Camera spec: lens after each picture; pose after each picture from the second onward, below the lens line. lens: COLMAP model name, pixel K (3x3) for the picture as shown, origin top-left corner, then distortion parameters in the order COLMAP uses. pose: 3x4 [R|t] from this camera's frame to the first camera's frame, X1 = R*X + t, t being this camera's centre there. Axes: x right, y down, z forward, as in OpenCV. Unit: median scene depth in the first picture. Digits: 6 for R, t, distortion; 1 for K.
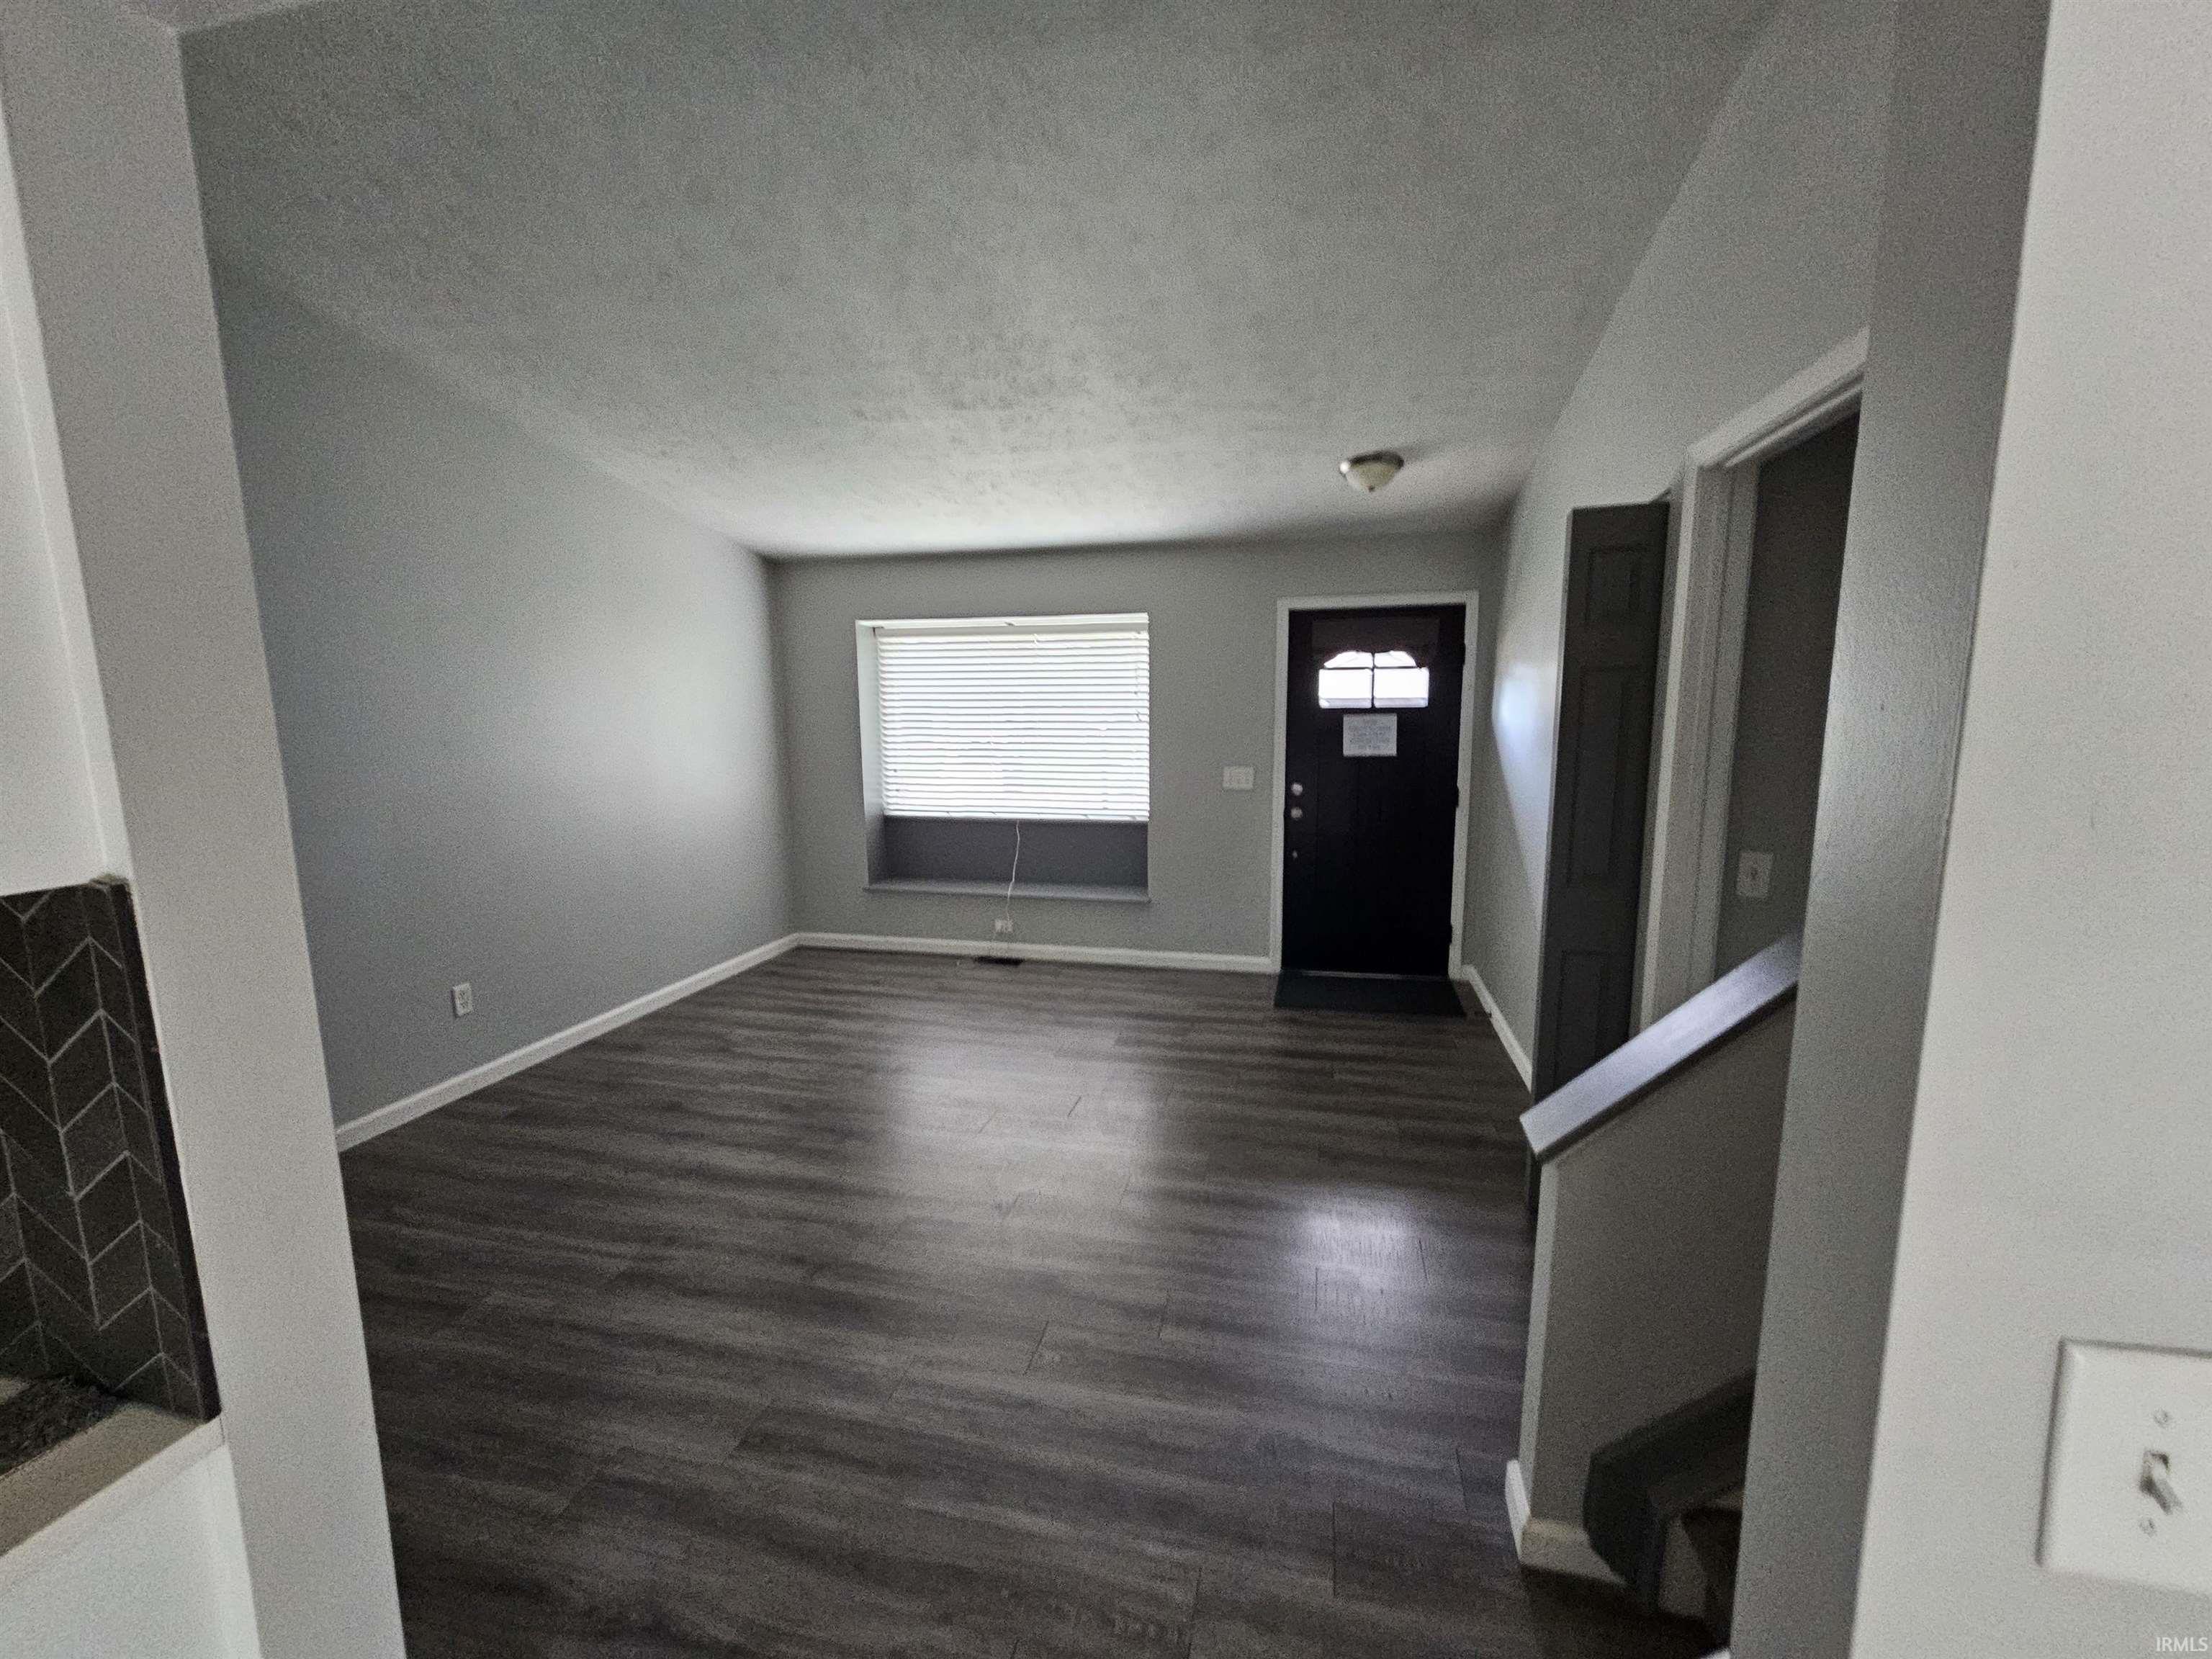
lens RADIAL K [[903.2, 0, 1116.6], [0, 903.2, 842.4], [0, 0, 1]] dist [-0.000551, 0.000400]
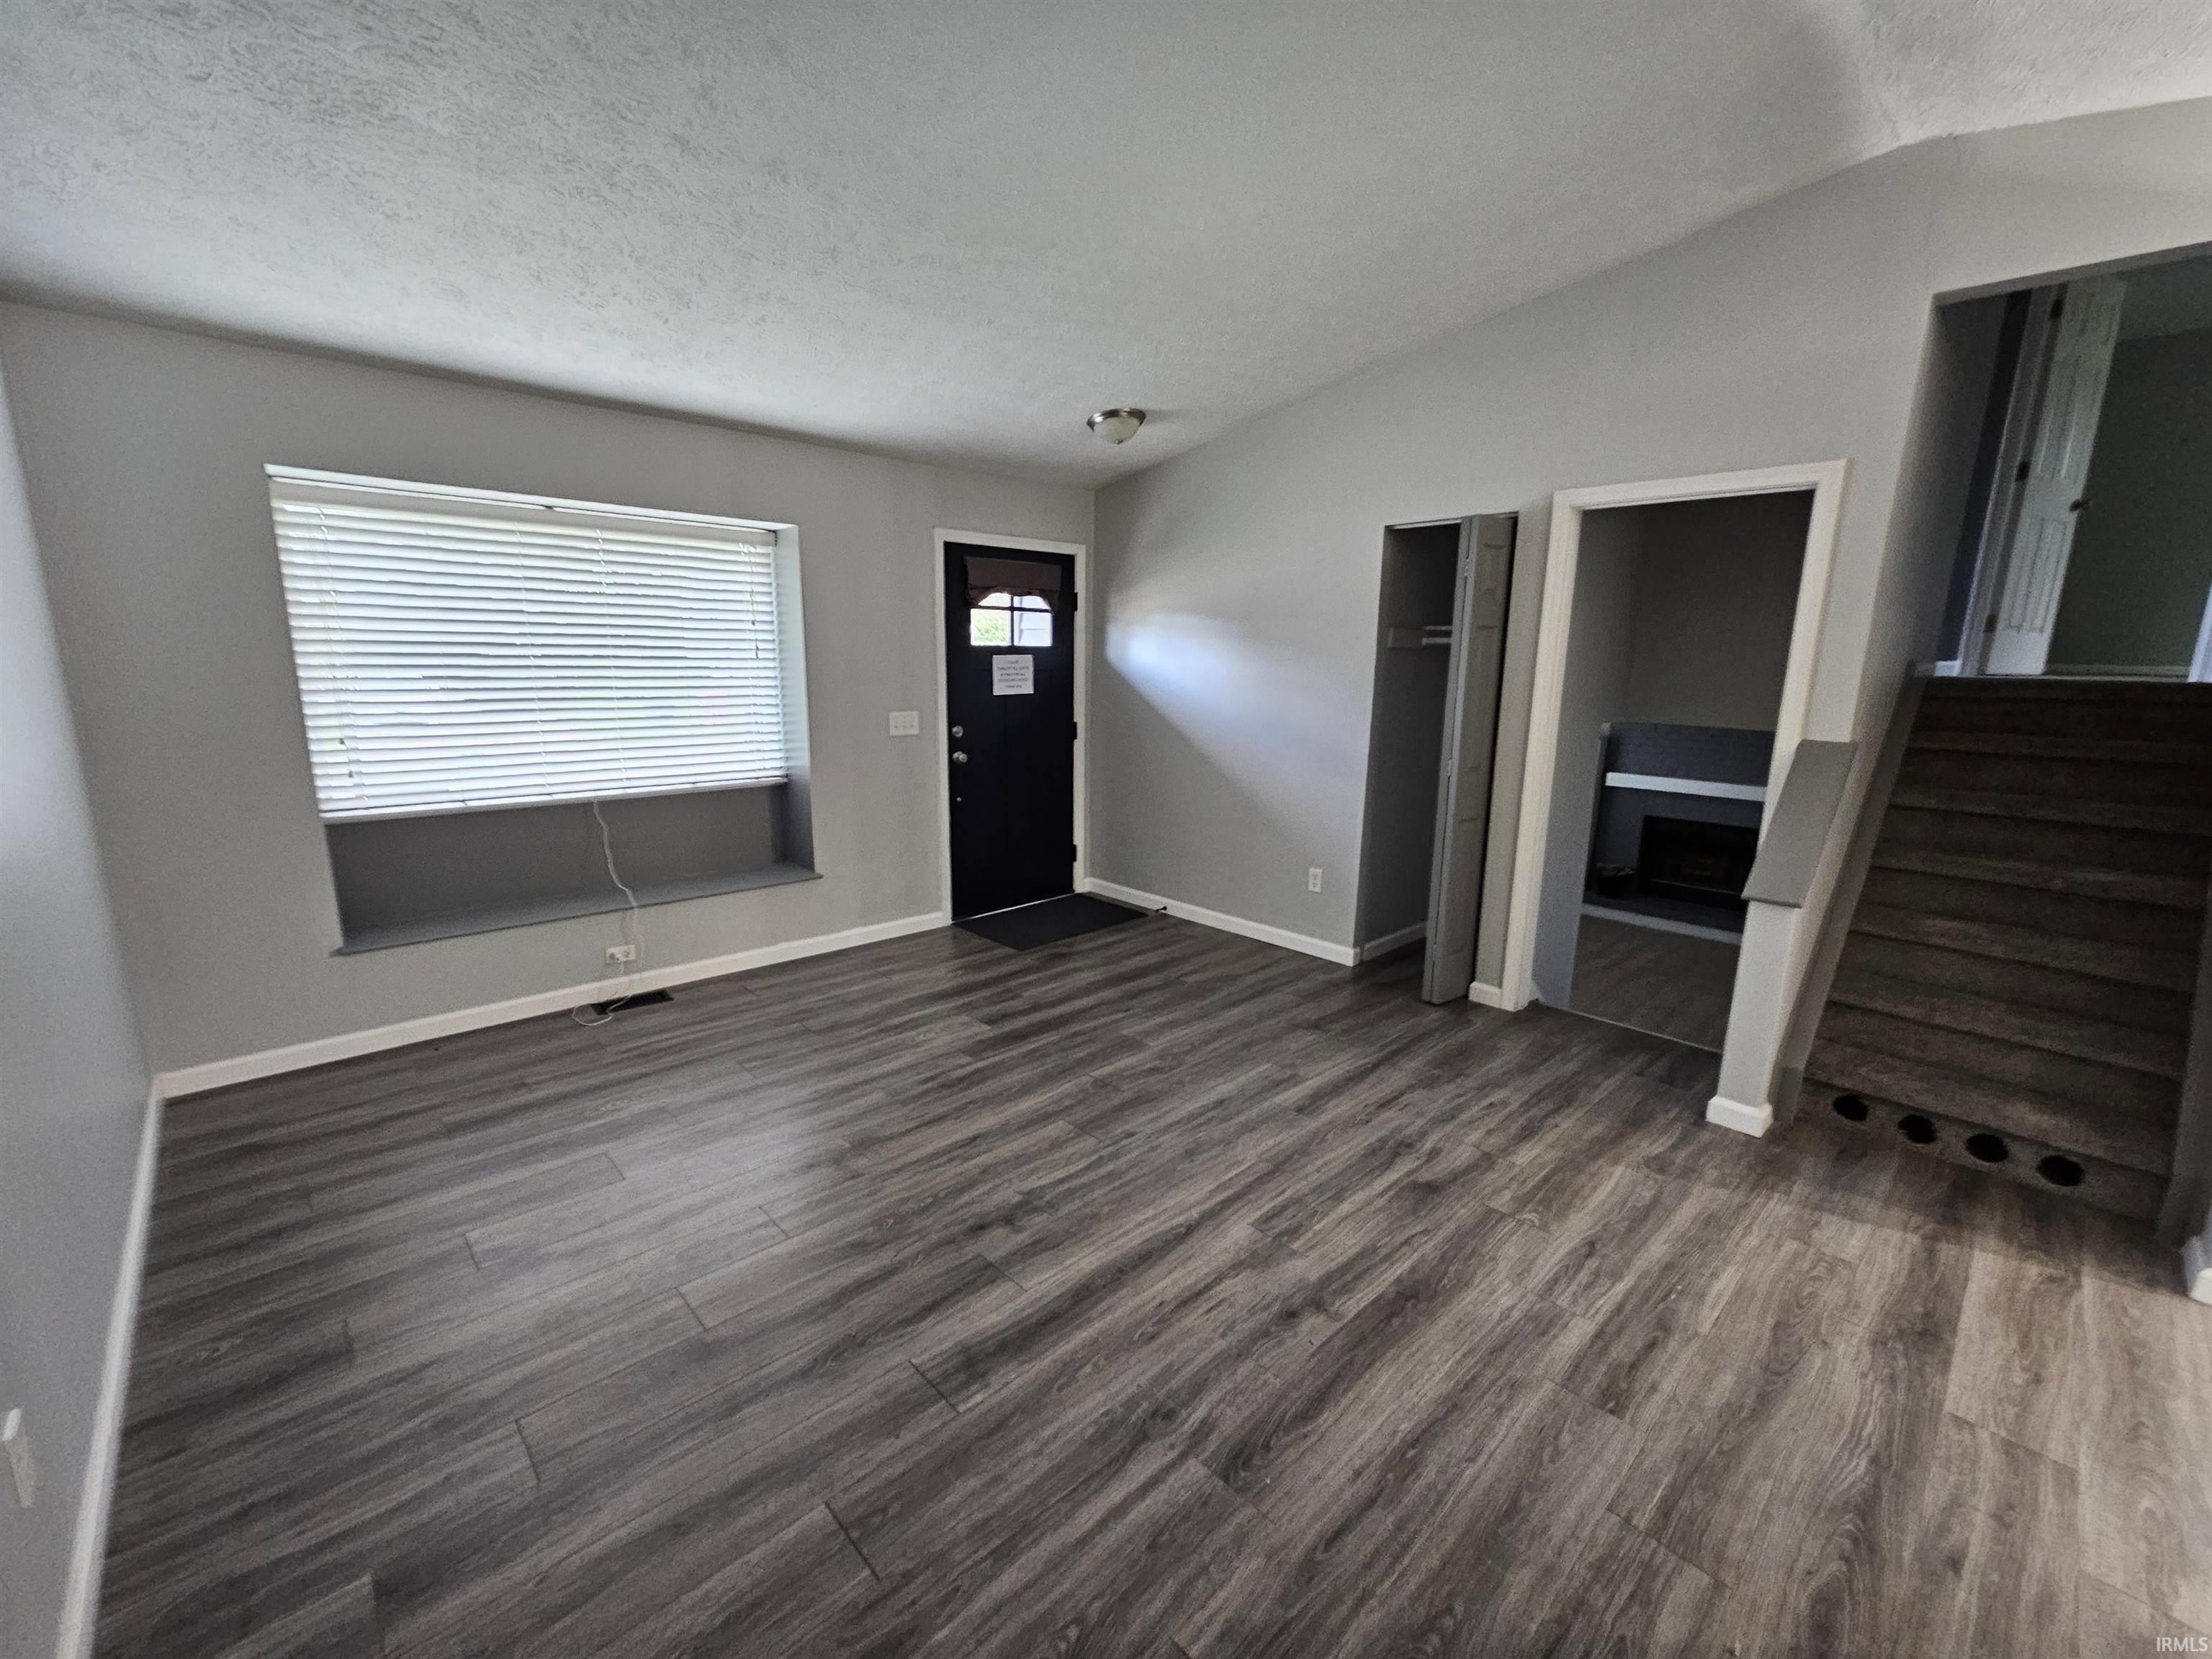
lens RADIAL K [[903.2, 0, 1103.8], [0, 903.2, 841.6], [0, 0, 1]] dist [-0.000551, 0.000400]
pose [[0.564451, -0.151610, 0.811424, -0.526591], [0.103292, 0.988235, 0.112793, -0.036457], [-0.818978, 0.020148, 0.573470, 0.330738]]
